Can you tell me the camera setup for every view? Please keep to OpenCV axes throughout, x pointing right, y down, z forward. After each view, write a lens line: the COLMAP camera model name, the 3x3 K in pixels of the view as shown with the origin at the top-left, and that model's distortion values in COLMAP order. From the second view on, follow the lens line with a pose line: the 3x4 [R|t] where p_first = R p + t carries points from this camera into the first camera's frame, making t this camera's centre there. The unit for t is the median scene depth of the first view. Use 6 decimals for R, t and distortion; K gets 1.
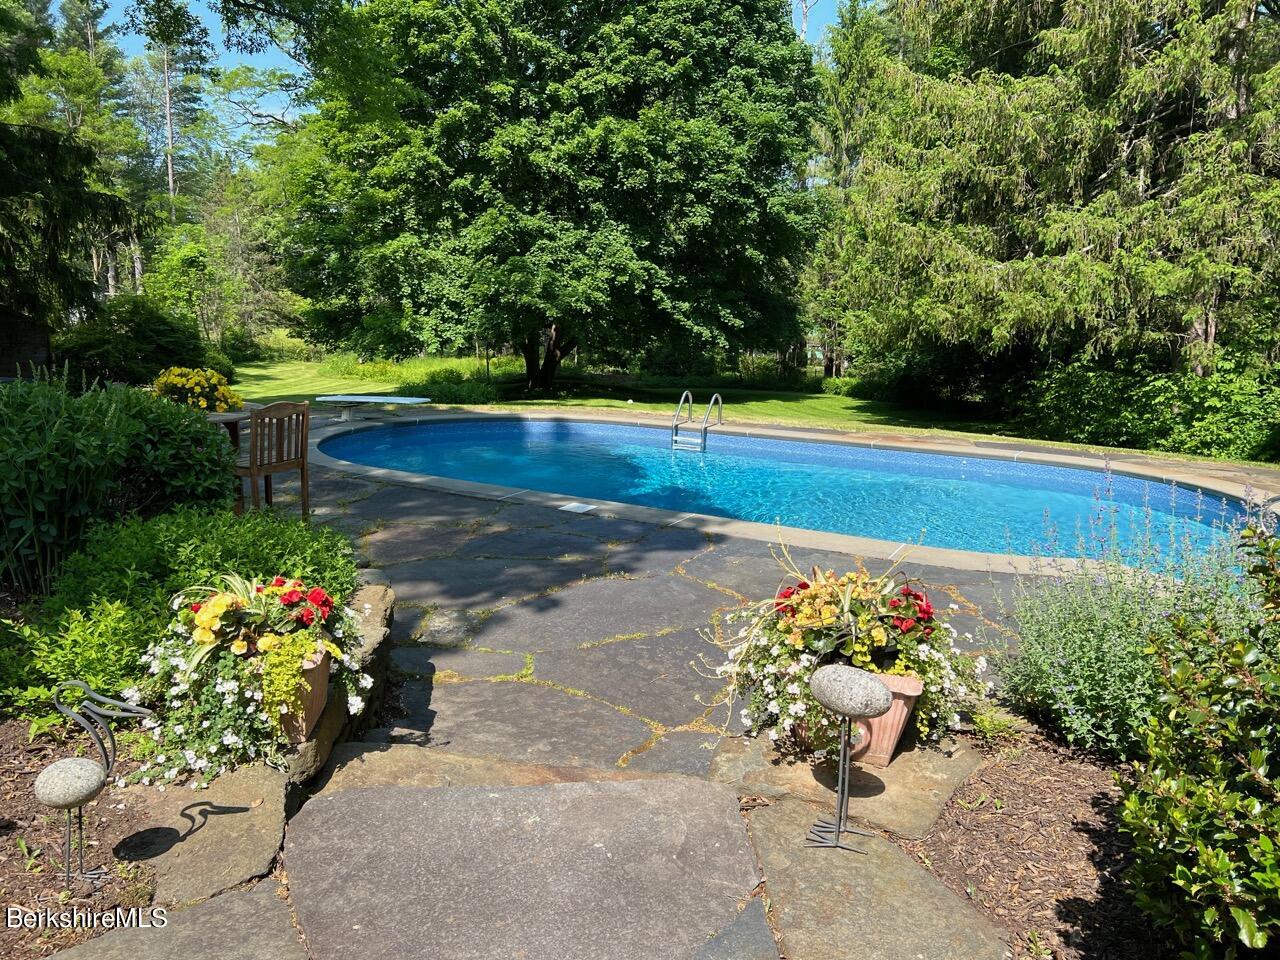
lens RADIAL K [[955.5, 0, 643.9], [0, 955.5, 498.4], [0, 0, 1]] dist [0.058135, -0.063536]
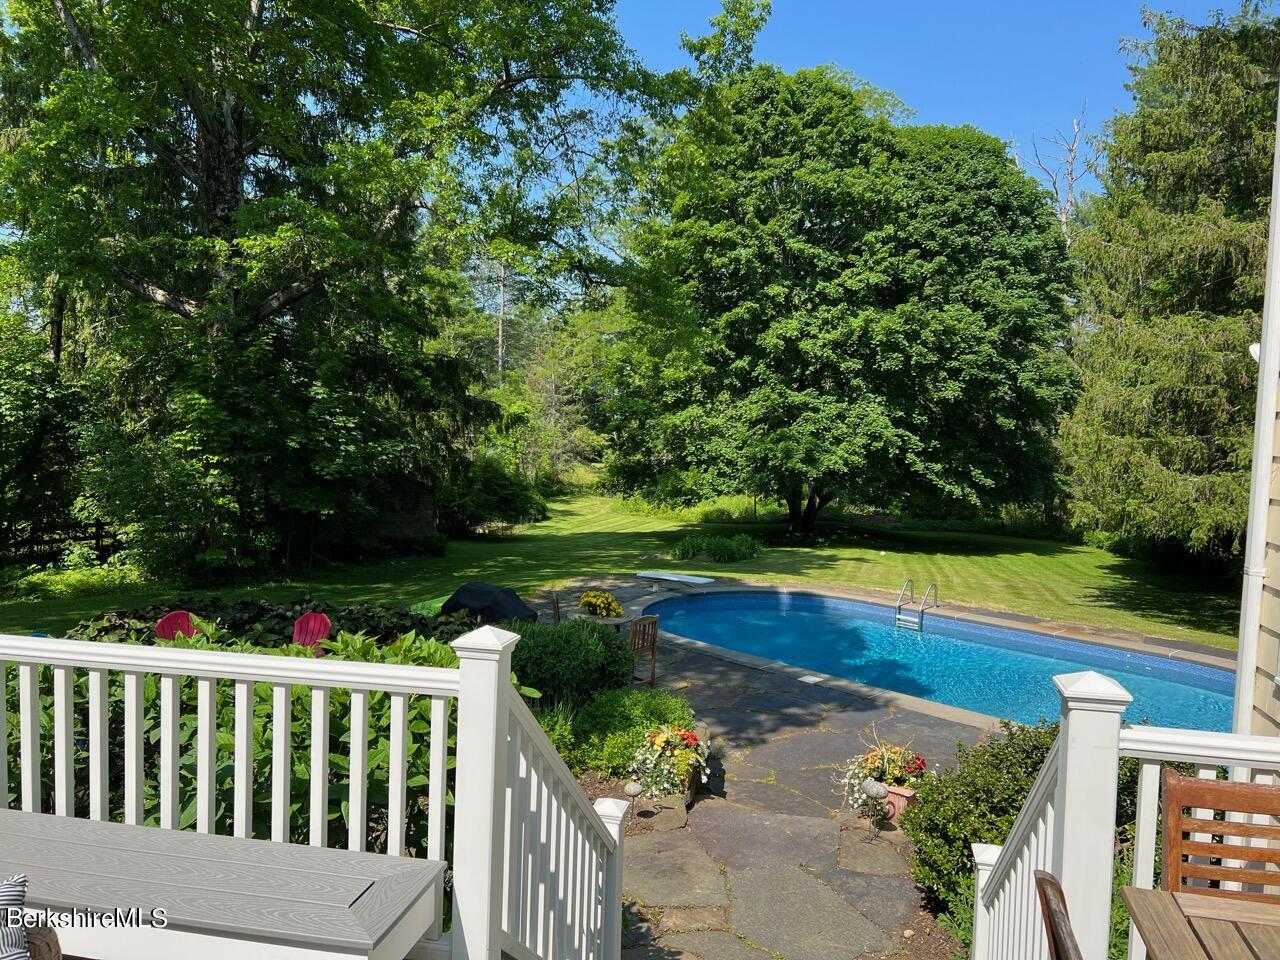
lens RADIAL K [[955.5, 0, 632.7], [0, 955.5, 493.2], [0, 0, 1]] dist [0.058135, -0.063536]
pose [[0.958807, 0.021904, -0.283211, 0.022137], [-0.057668, 0.991270, -0.118568, -0.021895], [0.278142, 0.130016, 0.951700, -0.151084]]
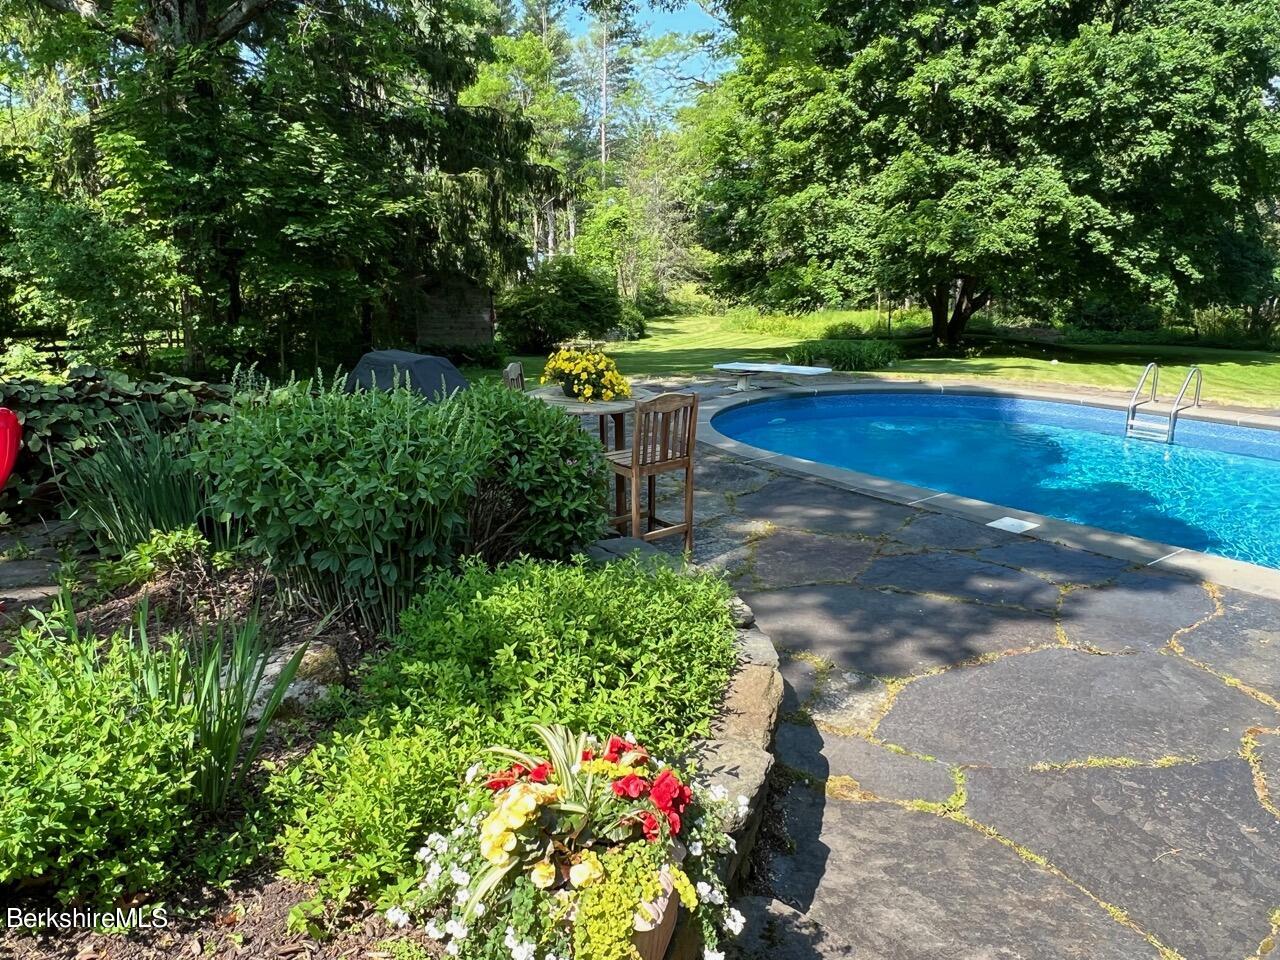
lens RADIAL K [[964.2, 0, 646.6], [0, 964.2, 484.0], [0, 0, 1]] dist [-0.005193, -0.001797]
pose [[0.920679, 0.063449, -0.385129, -0.010569], [-0.049698, 0.997724, 0.045567, -0.010926], [0.387144, -0.022812, 0.921737, 0.036533]]
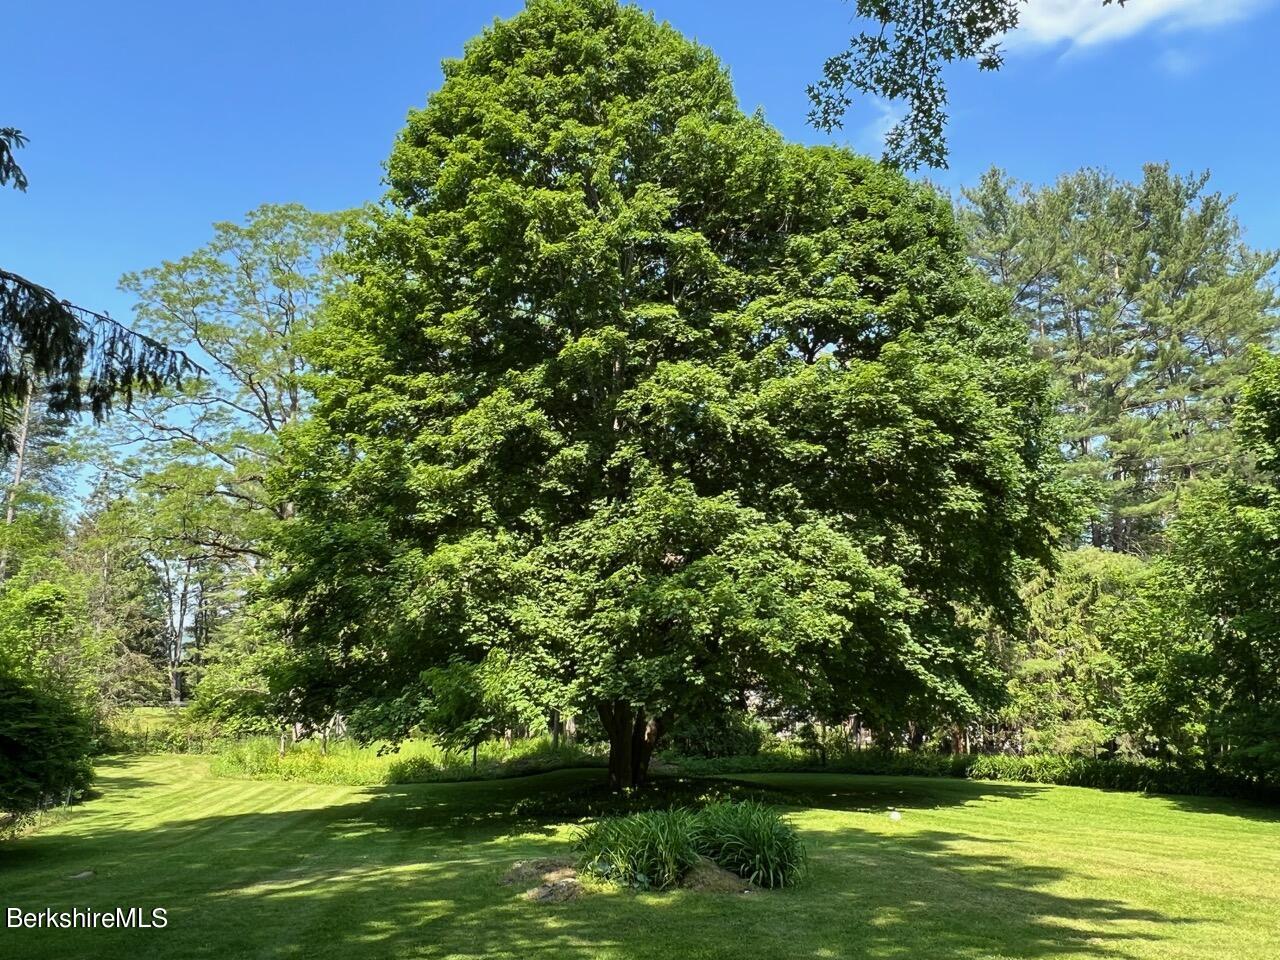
lens RADIAL K [[960.7, 0, 617.1], [0, 960.7, 479.9], [0, 0, 1]] dist [-0.003386, -0.003384]
pose [[0.988325, 0.011504, 0.151927, -0.264854], [0.048648, 0.921126, -0.386214, -0.074694], [-0.144386, 0.389096, 0.909812, 0.454458]]
